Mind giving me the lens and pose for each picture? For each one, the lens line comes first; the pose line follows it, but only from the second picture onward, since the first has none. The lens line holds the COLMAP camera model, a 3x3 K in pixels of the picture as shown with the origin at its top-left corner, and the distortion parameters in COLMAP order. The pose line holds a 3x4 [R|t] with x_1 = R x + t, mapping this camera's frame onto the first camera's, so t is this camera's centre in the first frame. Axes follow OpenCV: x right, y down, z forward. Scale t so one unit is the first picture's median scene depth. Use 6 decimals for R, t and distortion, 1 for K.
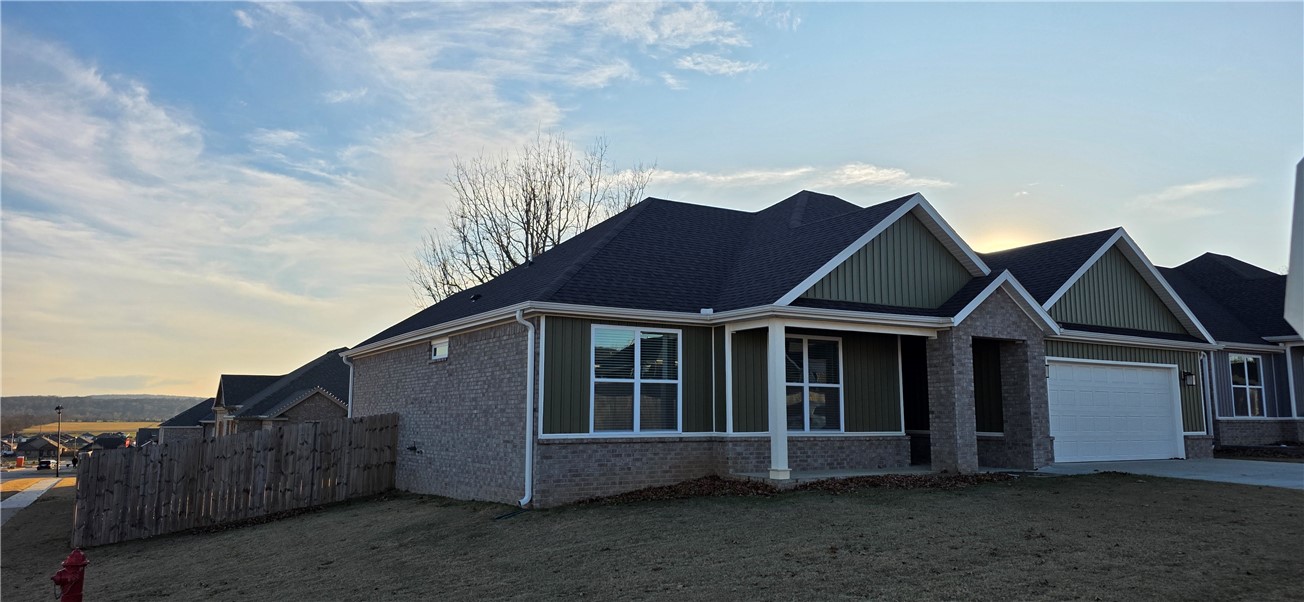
lens RADIAL K [[809.9, 0, 652.0], [0, 809.9, 301.0], [0, 0, 1]] dist [0.106115, -0.137906]
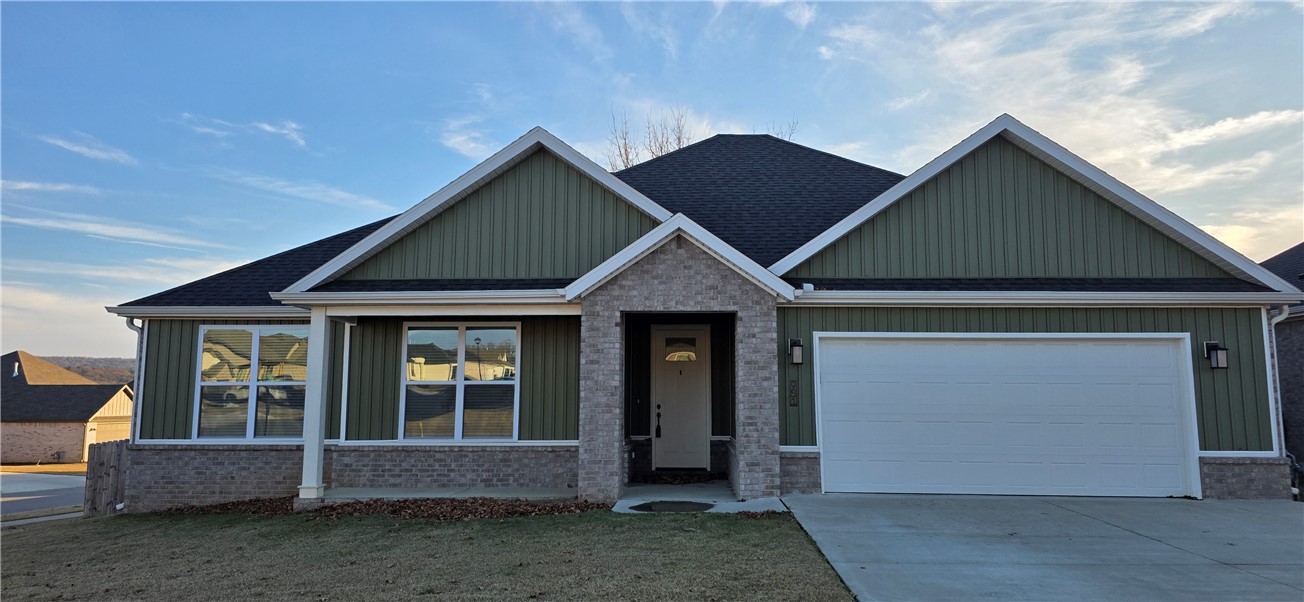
lens RADIAL K [[809.9, 0, 652.0], [0, 809.9, 301.0], [0, 0, 1]] dist [0.106115, -0.137906]
pose [[0.843892, -0.067868, -0.532203, 0.820964], [0.073104, 0.997261, -0.011255, 0.045346], [0.531509, -0.029409, 0.846542, 0.420836]]
